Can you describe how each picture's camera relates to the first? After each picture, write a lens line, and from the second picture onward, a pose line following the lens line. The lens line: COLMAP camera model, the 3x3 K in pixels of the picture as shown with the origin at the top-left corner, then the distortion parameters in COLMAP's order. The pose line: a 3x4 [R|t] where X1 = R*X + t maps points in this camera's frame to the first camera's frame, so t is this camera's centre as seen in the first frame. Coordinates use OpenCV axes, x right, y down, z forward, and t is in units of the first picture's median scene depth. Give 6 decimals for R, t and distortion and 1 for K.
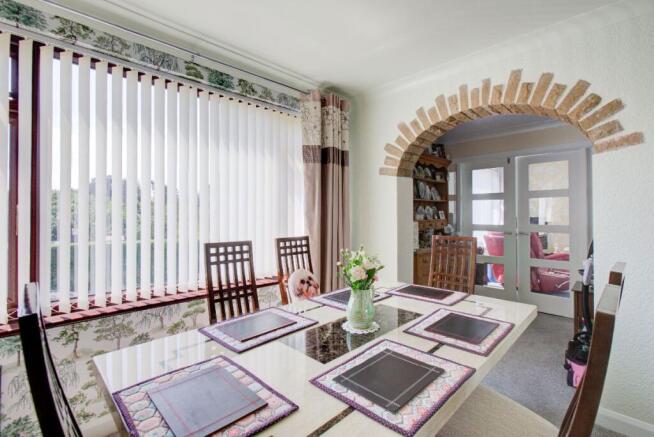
lens RADIAL K [[308.3, 0, 328.6], [0, 308.3, 214.8], [0, 0, 1]] dist [-0.002280, 0.000083]
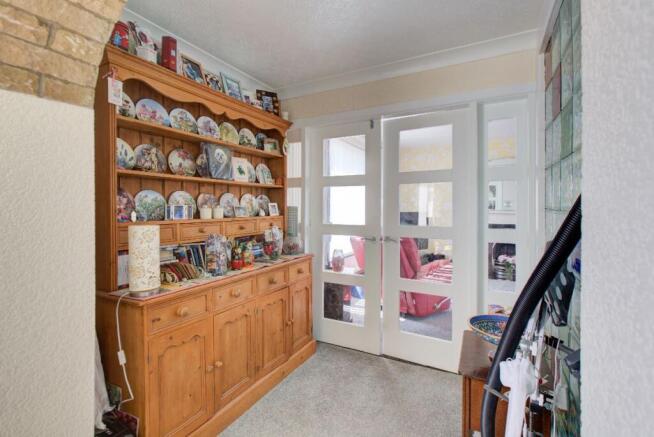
lens RADIAL K [[308.3, 0, 325.4], [0, 308.3, 215.4], [0, 0, 1]] dist [-0.002280, 0.000083]
pose [[0.959698, -0.005957, 0.280972, 0.294952], [-0.000600, 0.999730, 0.023245, -0.001995], [-0.281034, -0.022477, 0.959435, 0.389892]]
